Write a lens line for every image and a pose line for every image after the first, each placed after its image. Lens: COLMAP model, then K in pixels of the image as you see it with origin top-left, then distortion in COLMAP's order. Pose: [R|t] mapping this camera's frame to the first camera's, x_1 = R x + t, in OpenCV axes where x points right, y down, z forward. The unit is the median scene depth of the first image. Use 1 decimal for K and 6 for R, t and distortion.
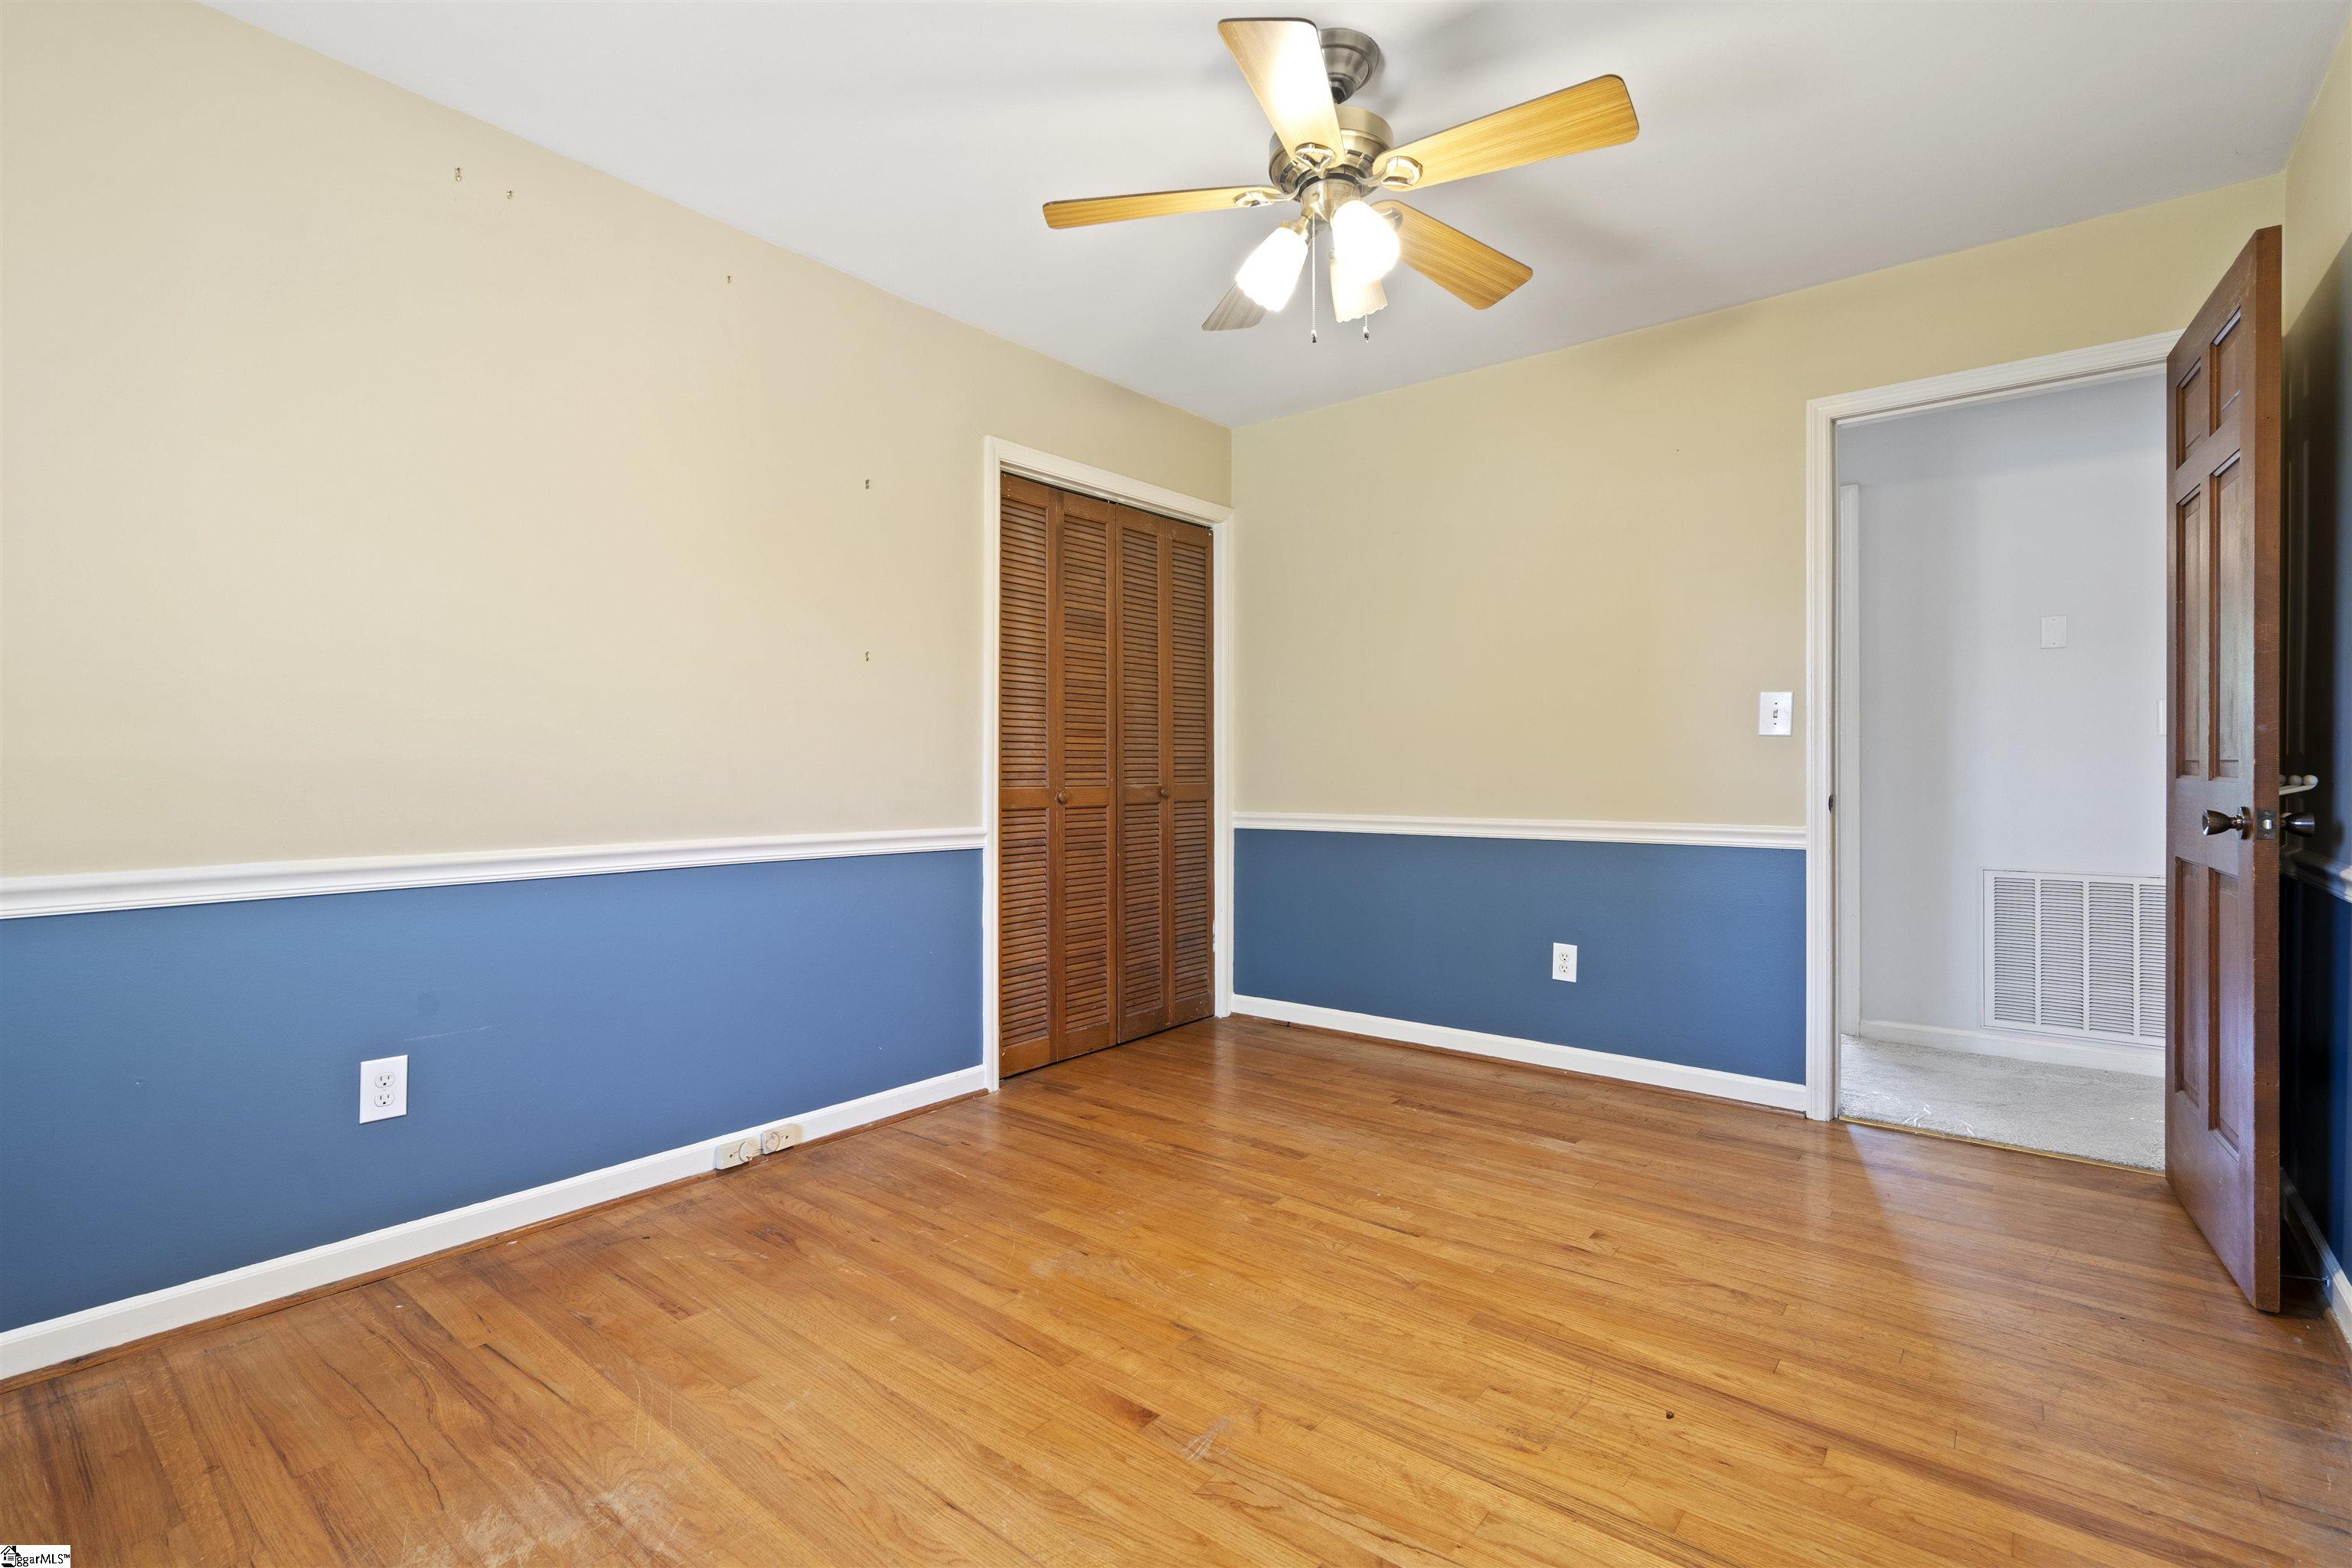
lens RADIAL K [[1076.8, 0, 1161.8], [0, 1076.8, 776.0], [0, 0, 1]] dist [-0.004505, 0.002571]
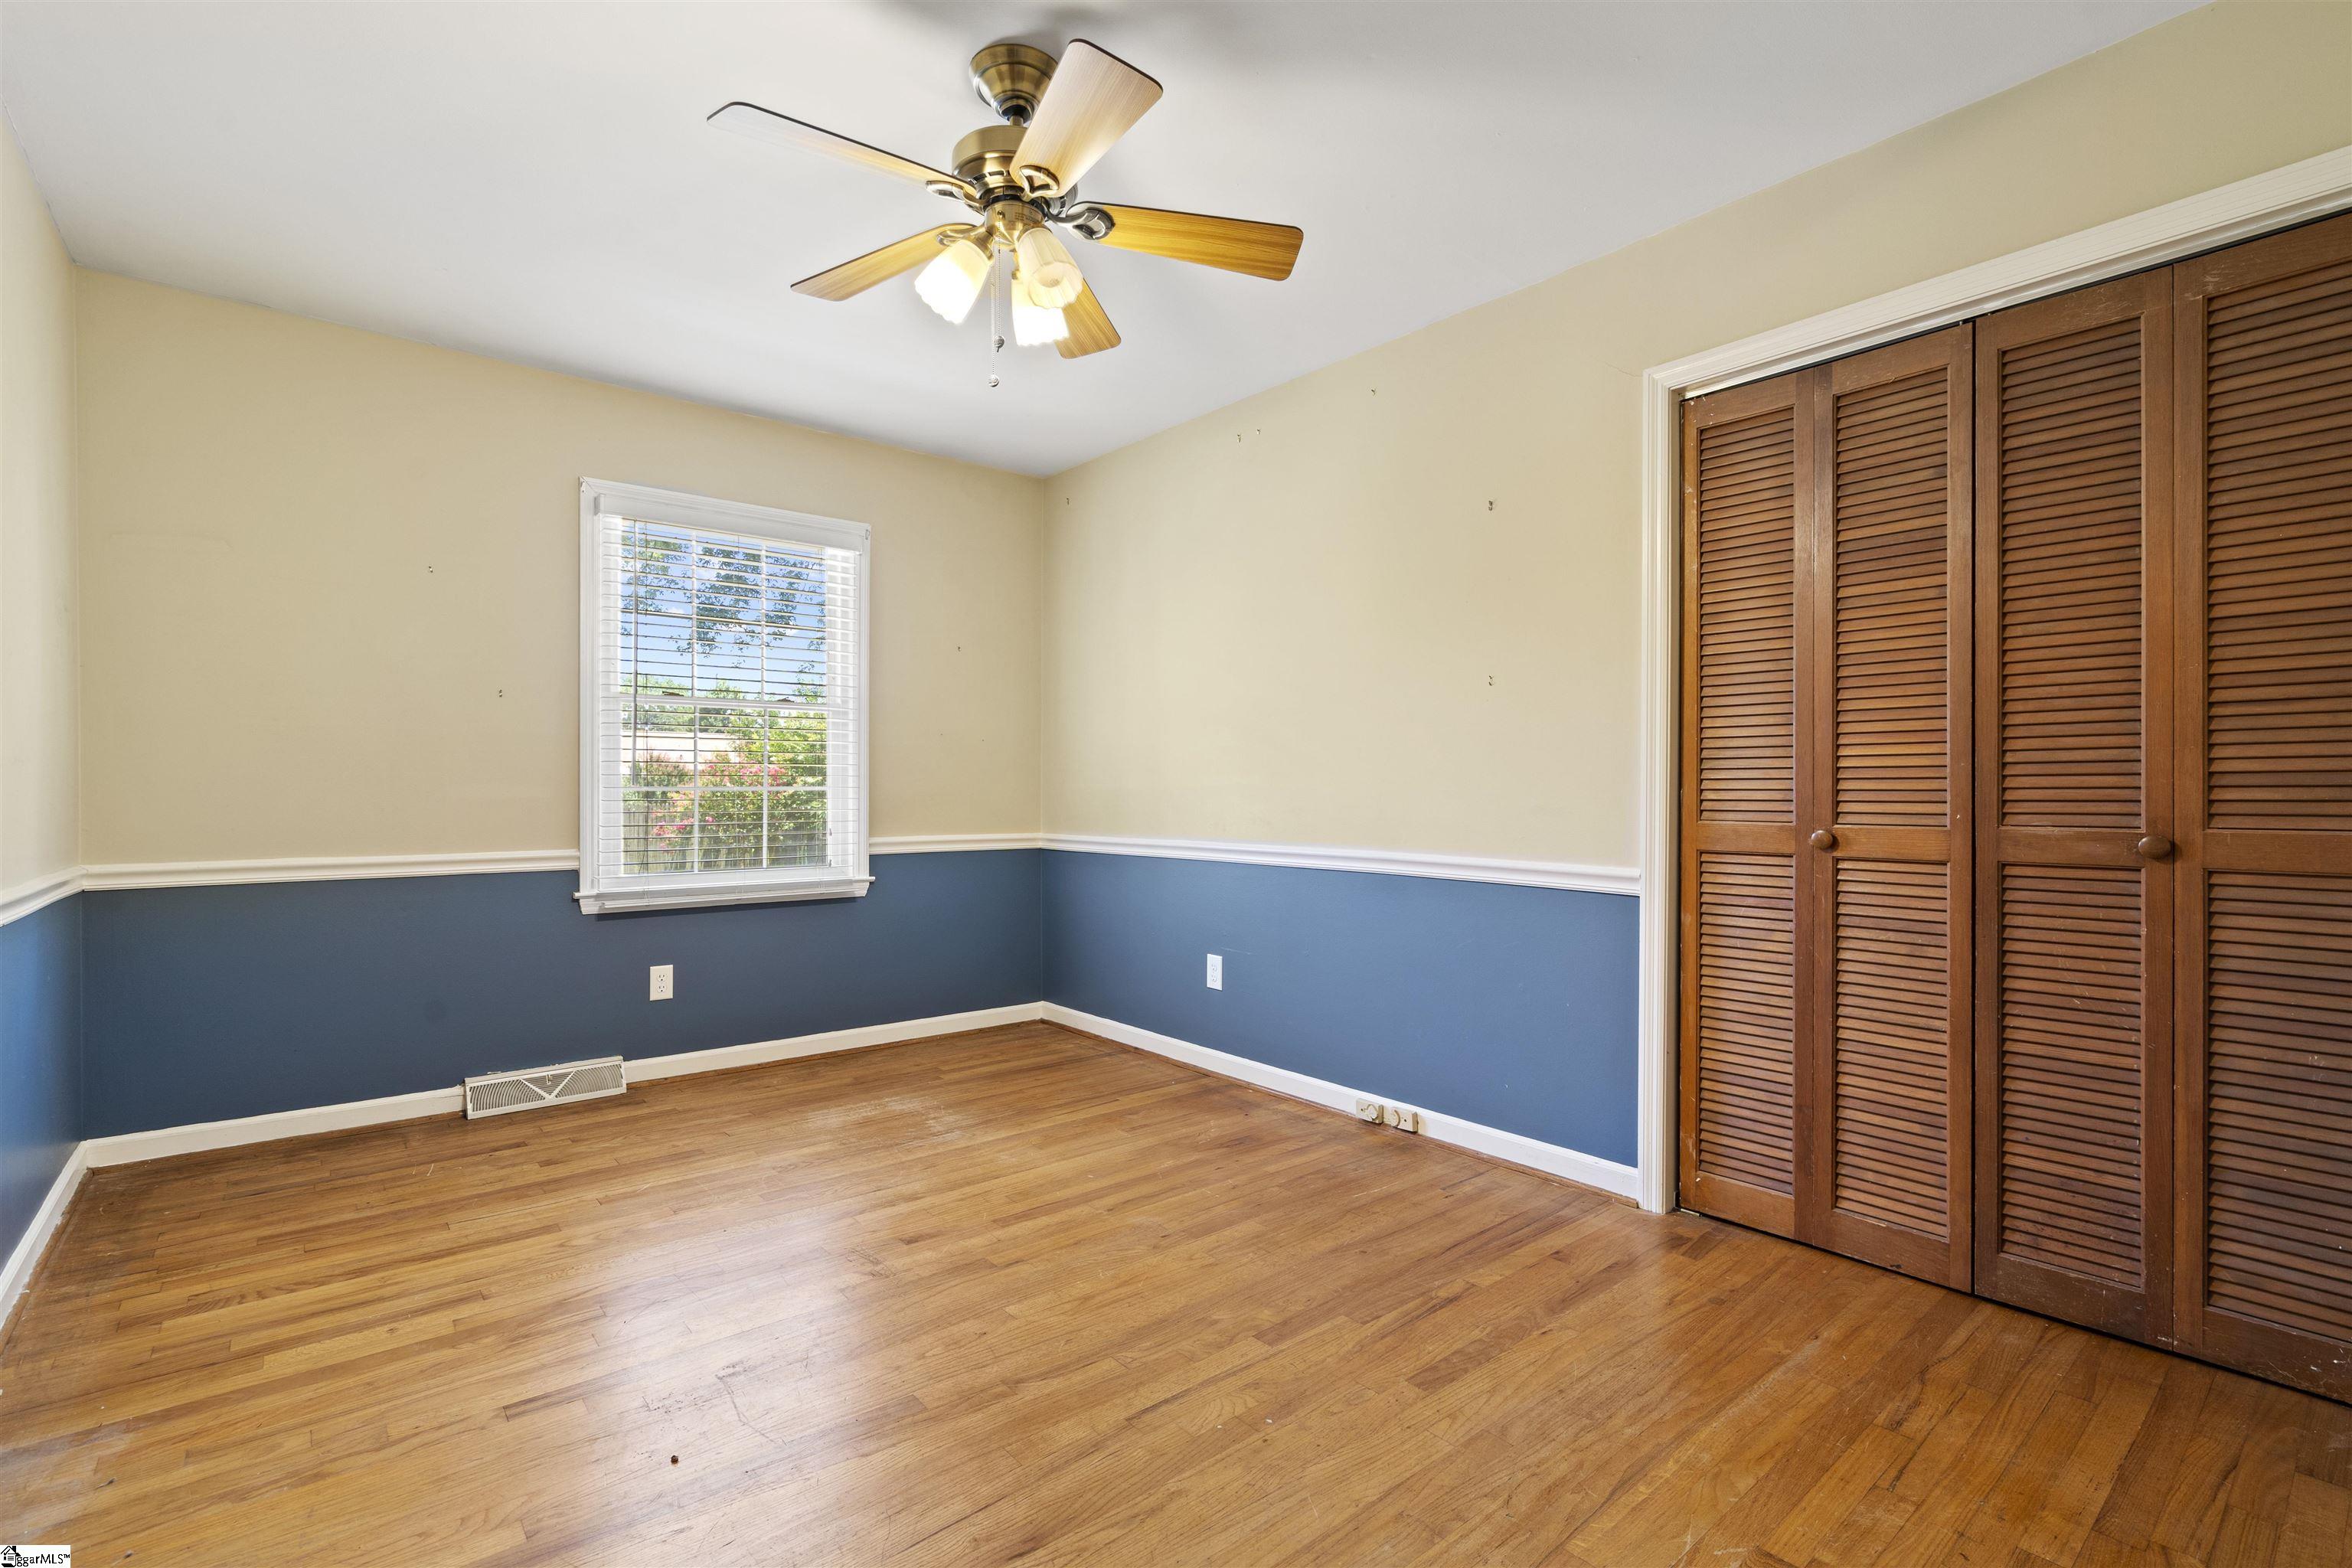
lens RADIAL K [[1076.8, 0, 1161.0], [0, 1076.8, 778.0], [0, 0, 1]] dist [-0.004505, 0.002571]
pose [[-0.199140, -0.004154, -0.979962, 0.861052], [-0.000009, 0.999991, -0.004237, -0.020515], [0.979971, -0.000835, -0.199138, 1.030521]]
